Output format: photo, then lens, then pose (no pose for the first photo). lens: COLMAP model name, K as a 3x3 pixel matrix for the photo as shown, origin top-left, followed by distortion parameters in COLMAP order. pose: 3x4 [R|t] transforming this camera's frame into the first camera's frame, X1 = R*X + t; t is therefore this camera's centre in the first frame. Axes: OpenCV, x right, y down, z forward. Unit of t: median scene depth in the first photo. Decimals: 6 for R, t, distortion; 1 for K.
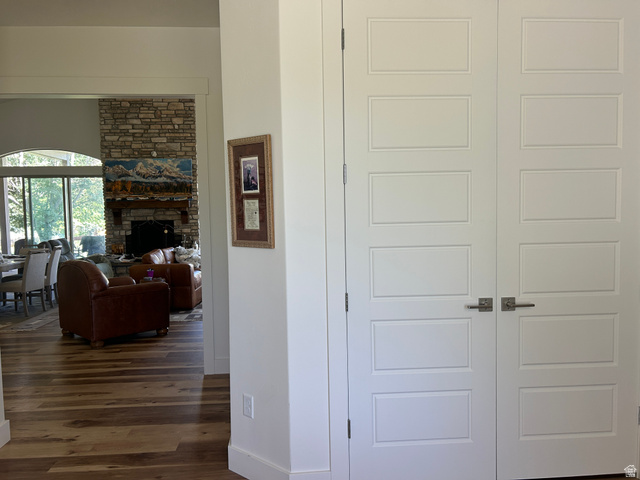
lens RADIAL K [[490.7, 0, 317.6], [0, 490.7, 241.3], [0, 0, 1]] dist [0.004037, -0.012181]
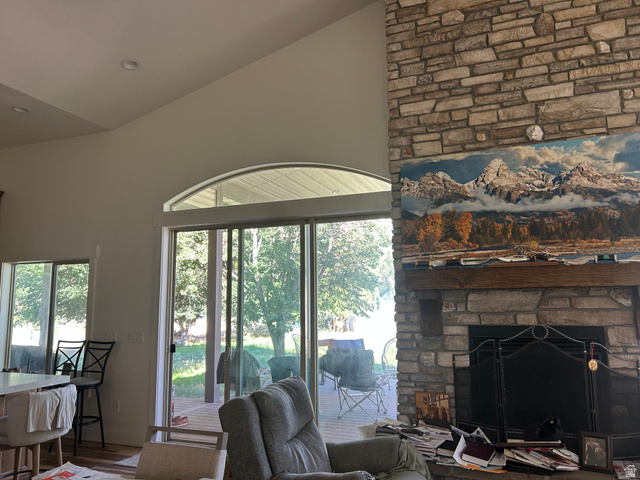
lens RADIAL K [[490.7, 0, 321.0], [0, 490.7, 240.3], [0, 0, 1]] dist [0.004037, -0.012181]
pose [[0.902542, -0.048603, -0.427849, -0.326173], [-0.033138, 0.982823, -0.181550, -0.034785], [0.429324, 0.178035, 0.885429, 0.641888]]
